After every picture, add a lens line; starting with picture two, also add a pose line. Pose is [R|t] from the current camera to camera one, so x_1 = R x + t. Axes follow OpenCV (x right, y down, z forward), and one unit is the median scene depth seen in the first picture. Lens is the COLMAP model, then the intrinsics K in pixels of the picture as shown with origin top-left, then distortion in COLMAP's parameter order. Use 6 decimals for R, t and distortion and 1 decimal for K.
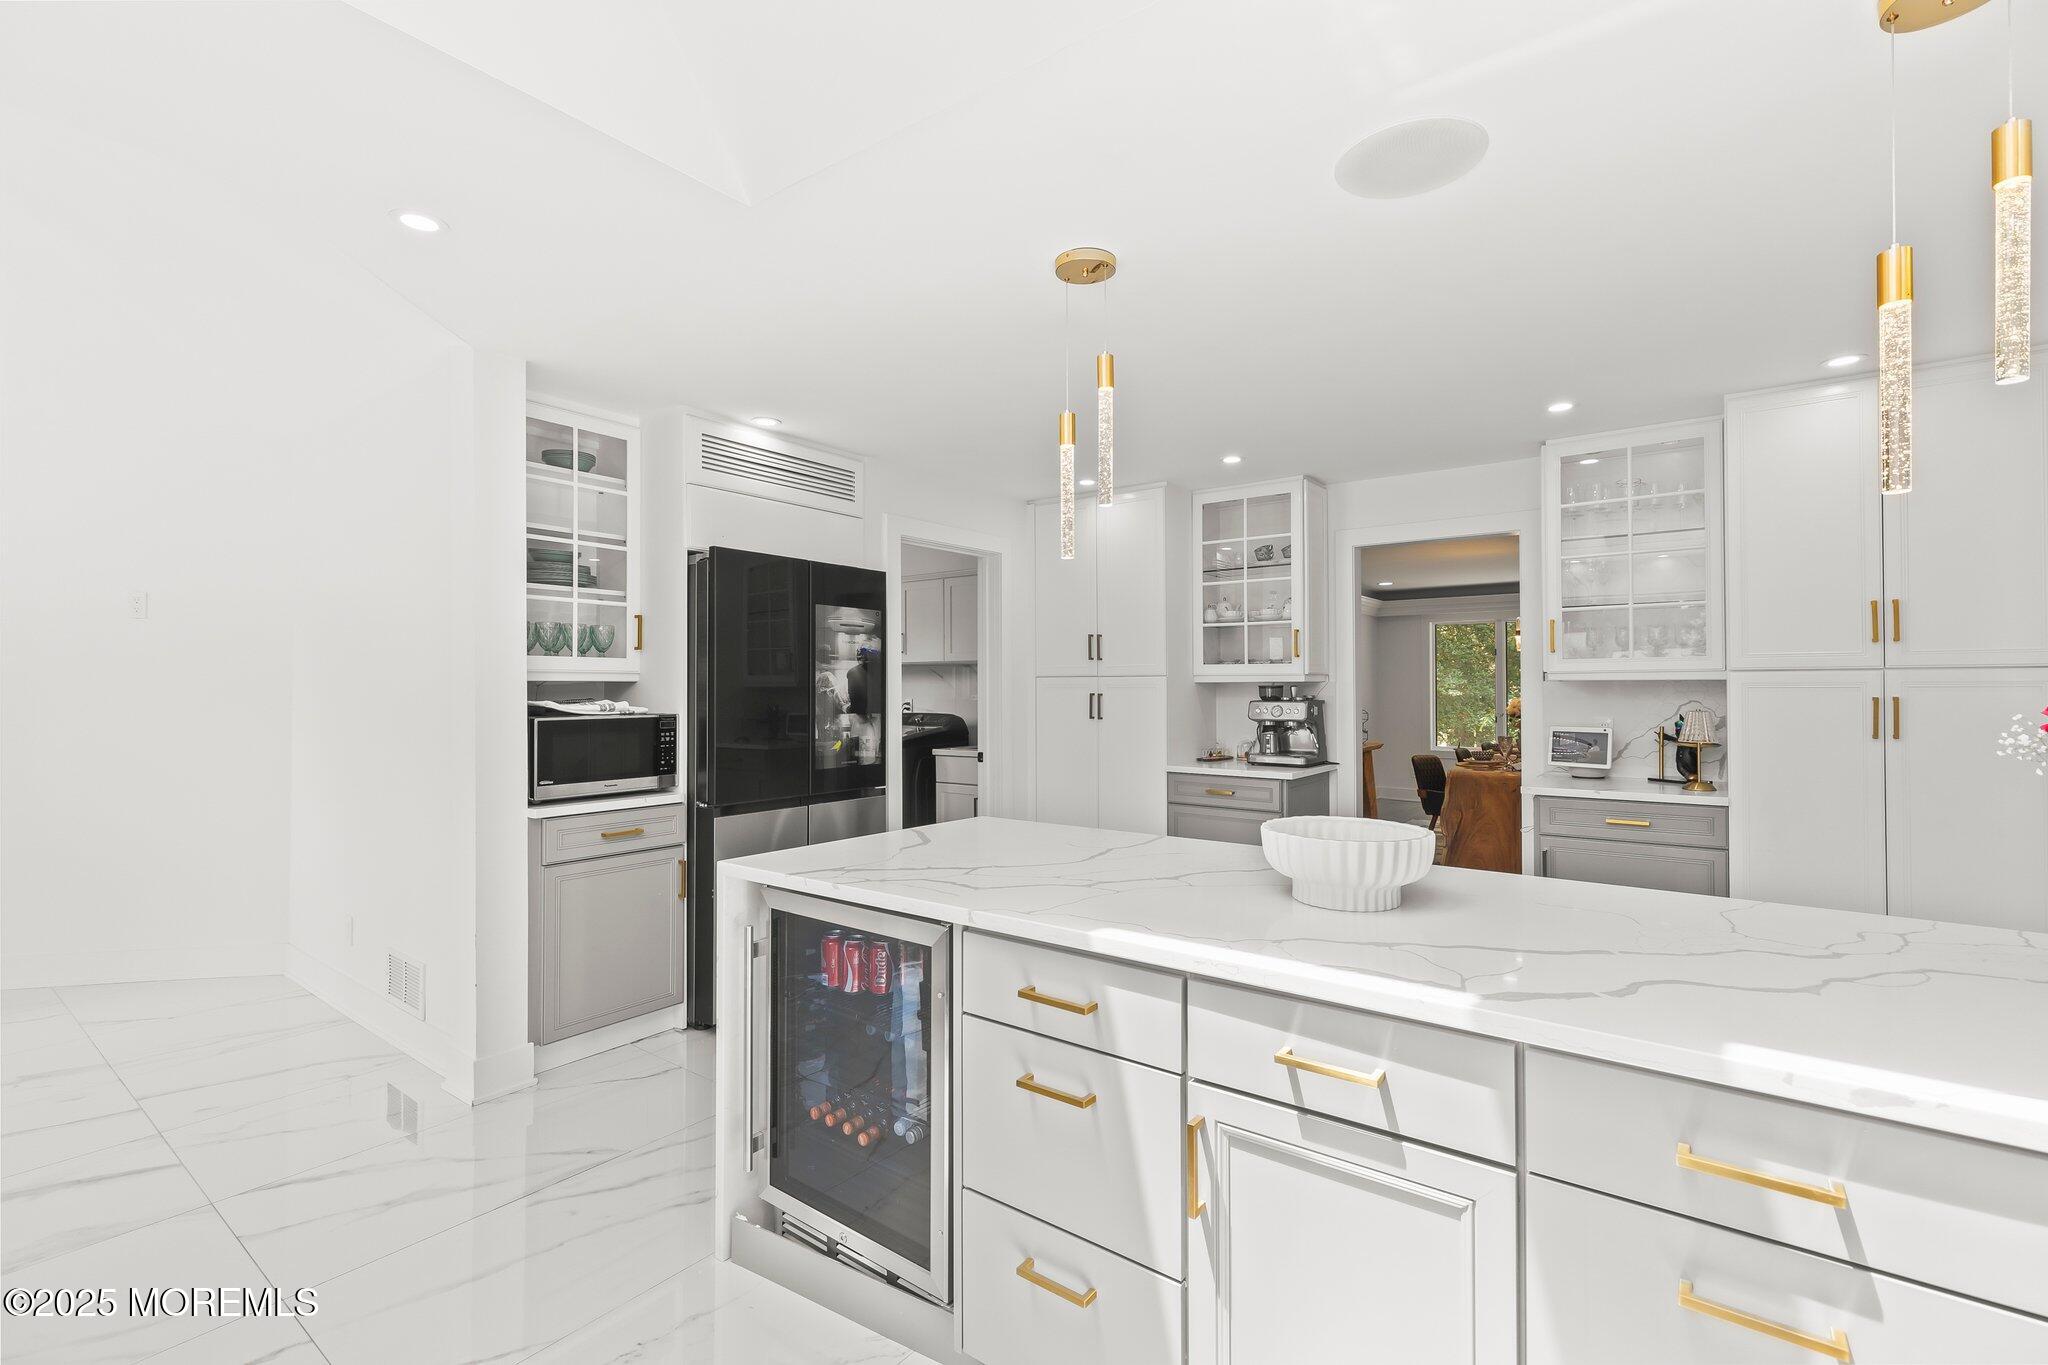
lens RADIAL K [[914.6, 0, 1030.9], [0, 914.6, 682.6], [0, 0, 1]] dist [0.004622, -0.000903]
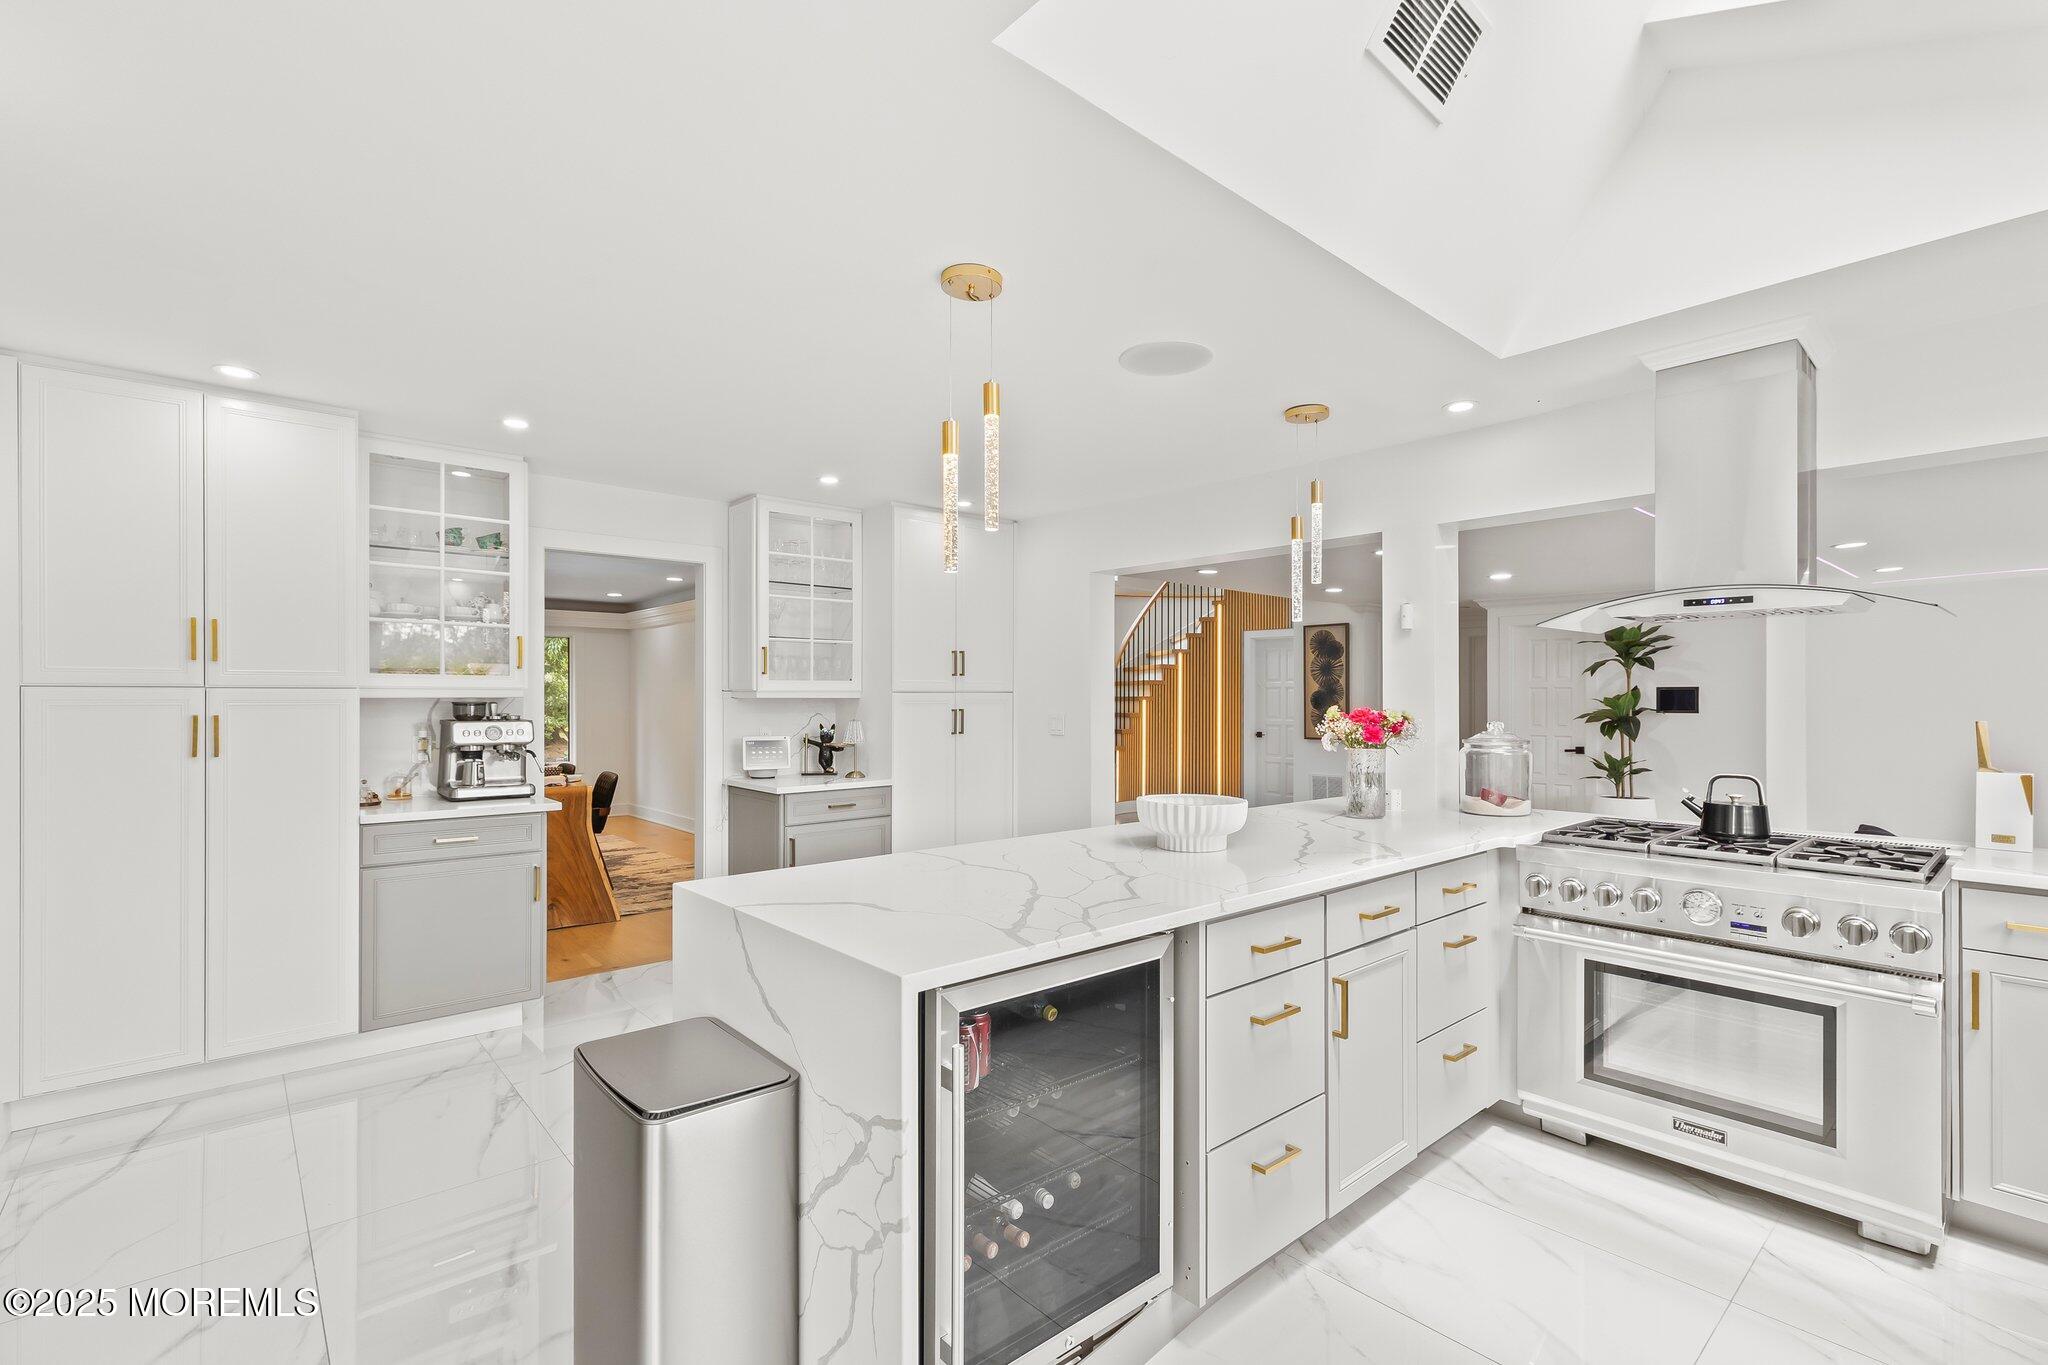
lens RADIAL K [[914.6, 0, 1021.5], [0, 914.6, 685.5], [0, 0, 1]] dist [0.004622, -0.000903]
pose [[0.244878, 0.018022, 0.969386, -0.574915], [-0.002905, 0.999836, -0.017855, 0.002357], [-0.969549, 0.001556, 0.244891, 0.447537]]
